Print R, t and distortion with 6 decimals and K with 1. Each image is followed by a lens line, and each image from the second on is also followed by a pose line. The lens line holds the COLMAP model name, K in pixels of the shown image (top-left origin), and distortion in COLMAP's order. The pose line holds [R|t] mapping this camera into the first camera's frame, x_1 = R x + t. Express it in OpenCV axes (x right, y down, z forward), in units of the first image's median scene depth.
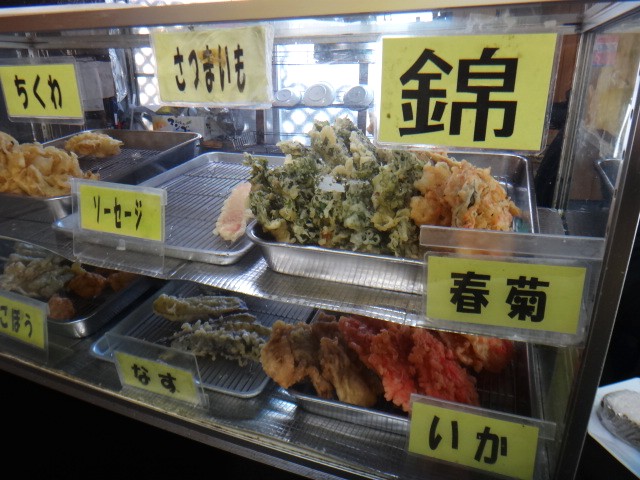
lens RADIAL K [[413.9, 0, 315.4], [0, 413.9, 239.7], [0, 0, 1]] dist [0.019923, -0.001640]
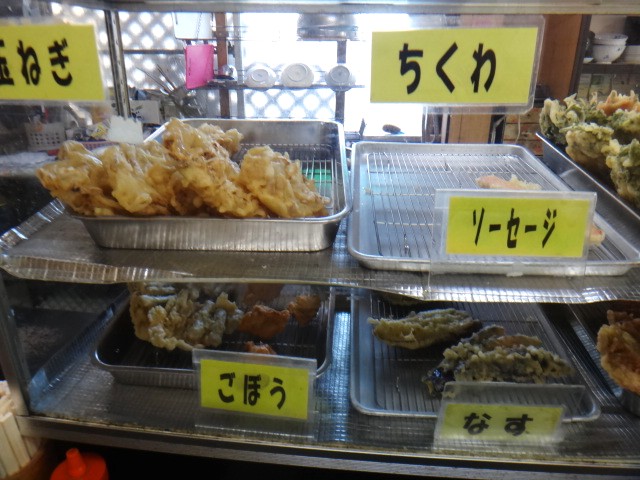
lens RADIAL K [[413.9, 0, 320.9], [0, 413.9, 239.1], [0, 0, 1]] dist [0.019923, -0.001640]
pose [[0.949189, -0.116136, 0.292494, -1.025717], [0.104807, 0.993016, 0.054165, -0.122057], [-0.296742, -0.020758, 0.954732, 0.369936]]
